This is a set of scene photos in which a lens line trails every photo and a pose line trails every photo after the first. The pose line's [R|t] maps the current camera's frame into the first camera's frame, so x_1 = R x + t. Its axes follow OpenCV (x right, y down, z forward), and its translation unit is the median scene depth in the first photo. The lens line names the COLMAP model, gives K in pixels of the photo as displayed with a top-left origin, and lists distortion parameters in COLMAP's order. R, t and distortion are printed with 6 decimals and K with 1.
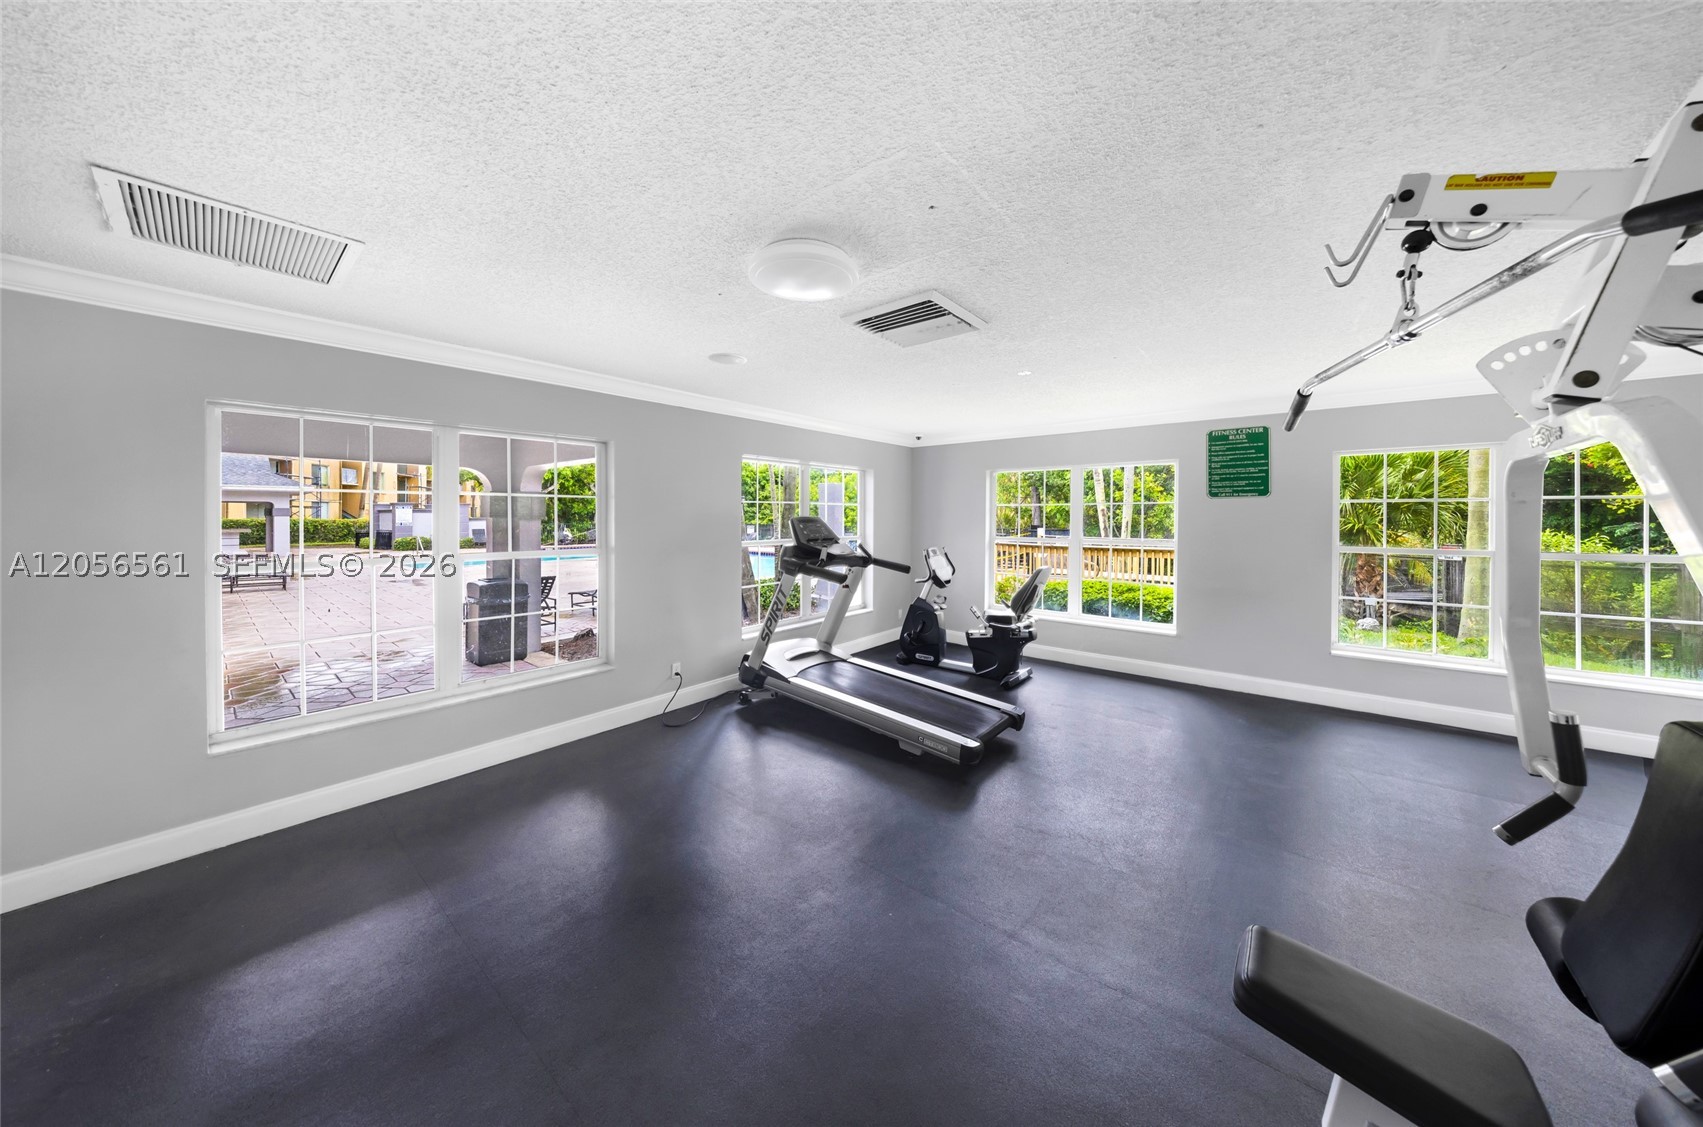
lens RADIAL K [[556.5, 0, 847.7], [0, 556.5, 520.7], [0, 0, 1]] dist [-0.000189, -0.000015]
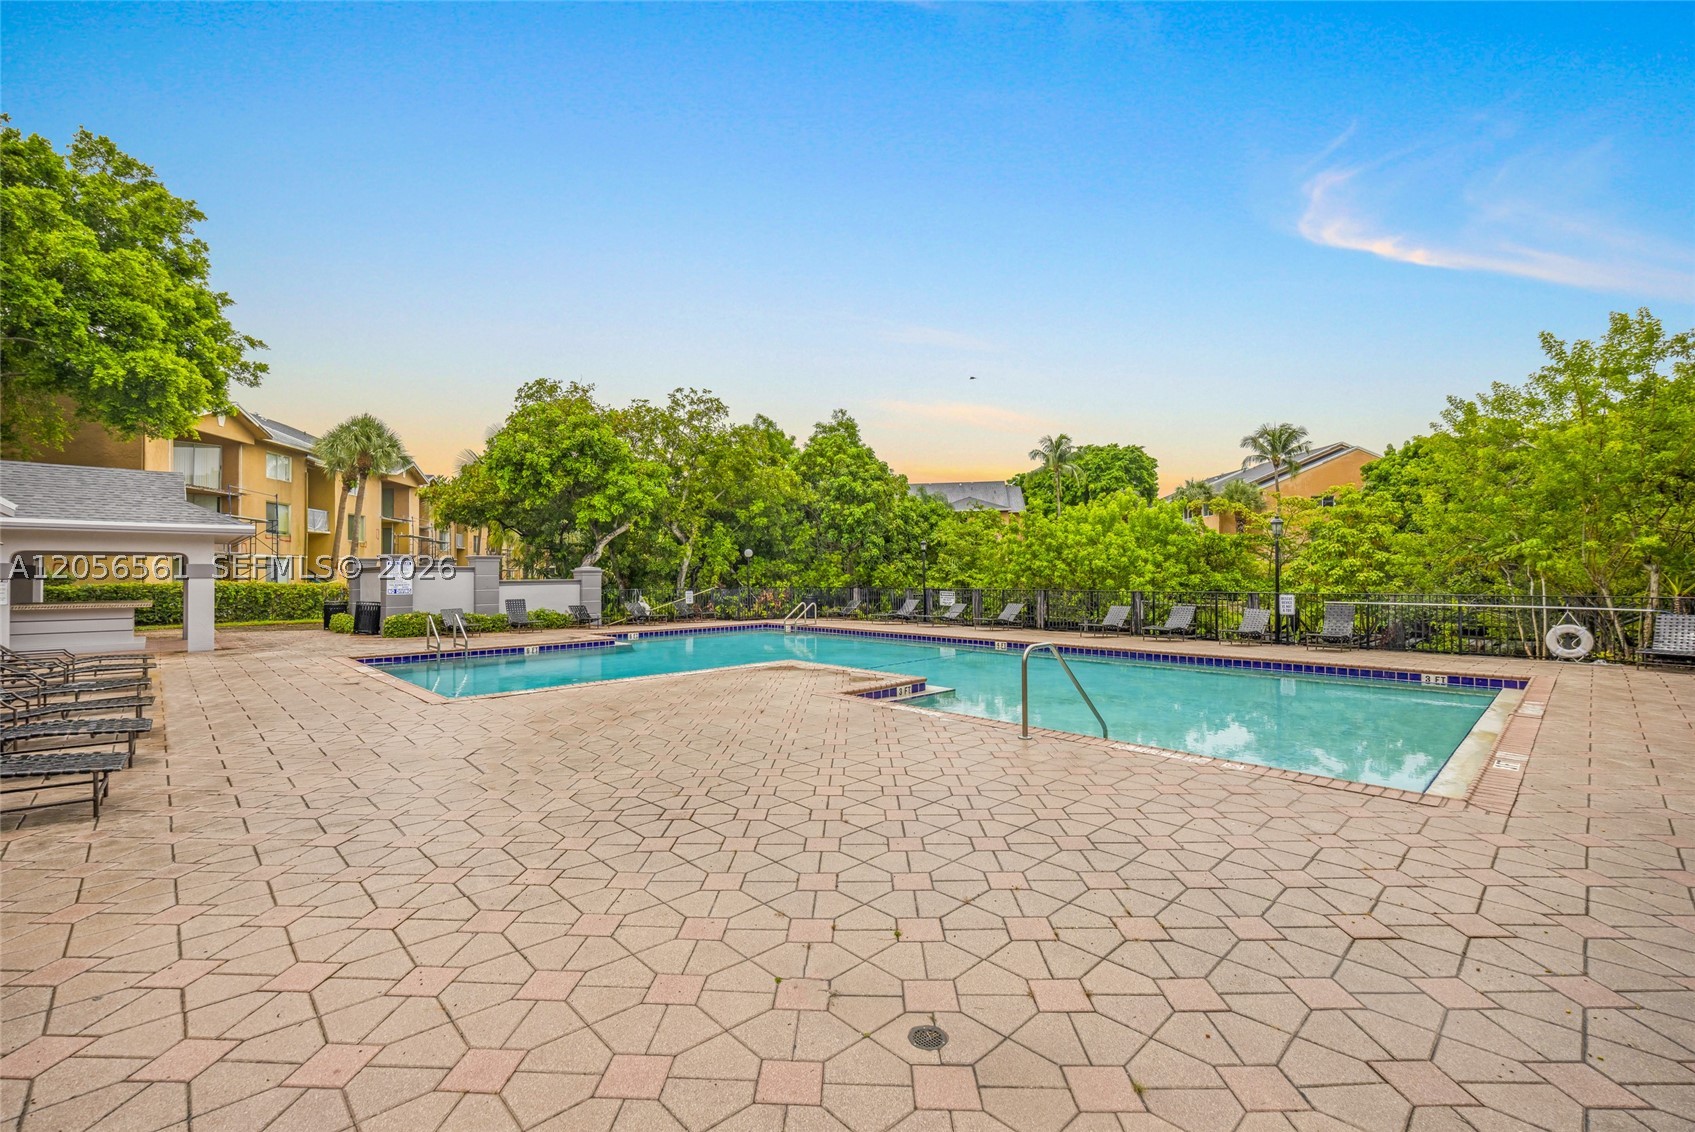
lens RADIAL K [[722.0, 0, 847.5], [0, 722.0, 579.7], [0, 0, 1]] dist [-0.002785, 0.000023]
pose [[0.994910, -0.002182, -0.100747, -0.245562], [0.001768, 0.999990, -0.004203, -0.002188], [0.100755, 0.004003, 0.994903, 0.284755]]
